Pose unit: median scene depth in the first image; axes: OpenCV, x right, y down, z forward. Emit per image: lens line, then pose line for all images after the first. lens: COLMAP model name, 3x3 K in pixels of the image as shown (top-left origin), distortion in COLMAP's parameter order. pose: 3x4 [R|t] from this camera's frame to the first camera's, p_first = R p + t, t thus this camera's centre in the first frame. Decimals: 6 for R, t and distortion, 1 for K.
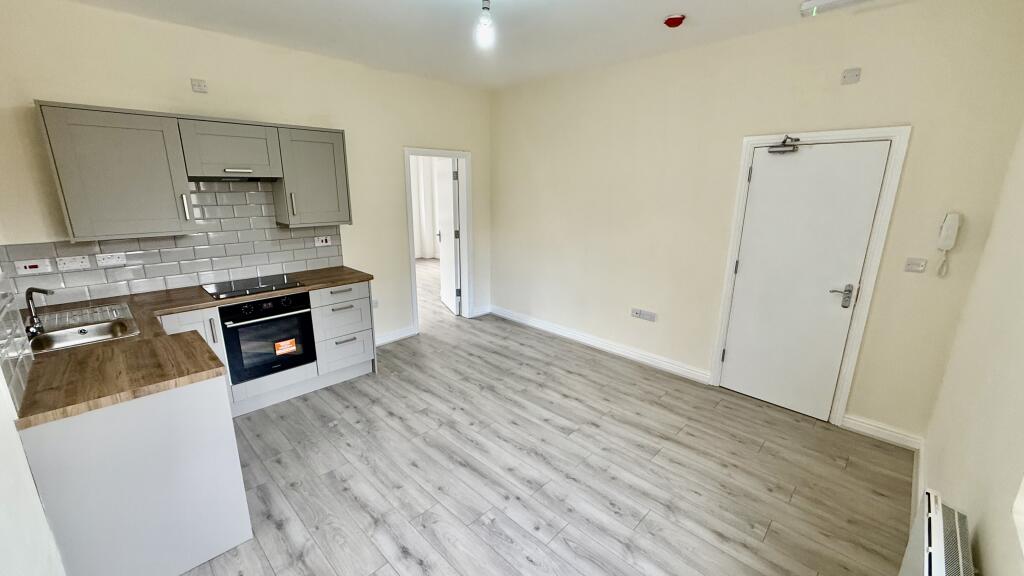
lens RADIAL K [[402.7, 0, 513.8], [0, 402.7, 290.0], [0, 0, 1]] dist [-0.001139, 0.000008]
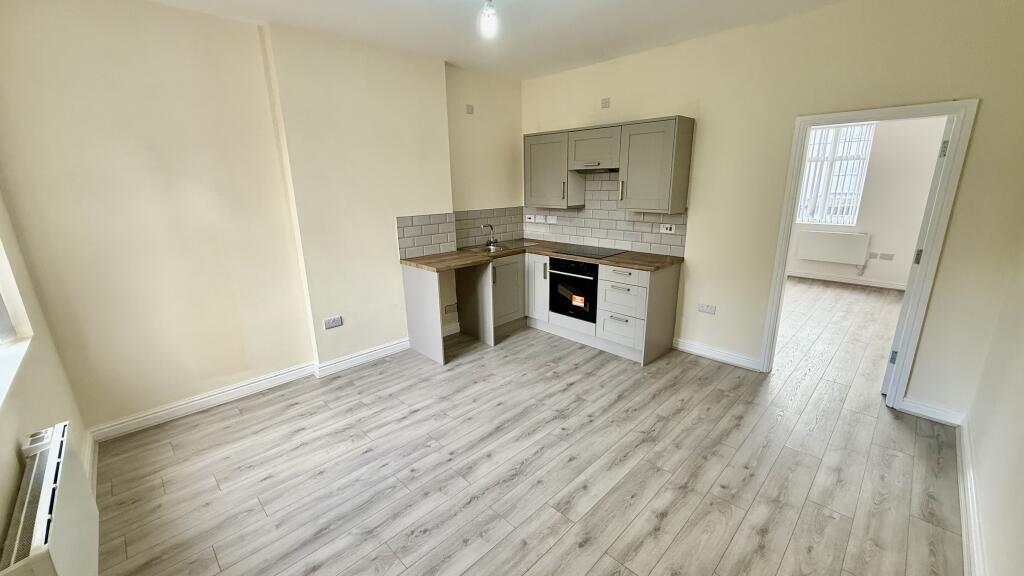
lens RADIAL K [[408.0, 0, 508.7], [0, 408.0, 288.0], [0, 0, 1]] dist [0.002313, 0.000141]
pose [[-0.022458, 0.250318, -0.967903, 0.696232], [-0.235988, 0.939462, 0.248439, -0.170675], [0.971496, 0.233993, 0.037973, 0.724248]]
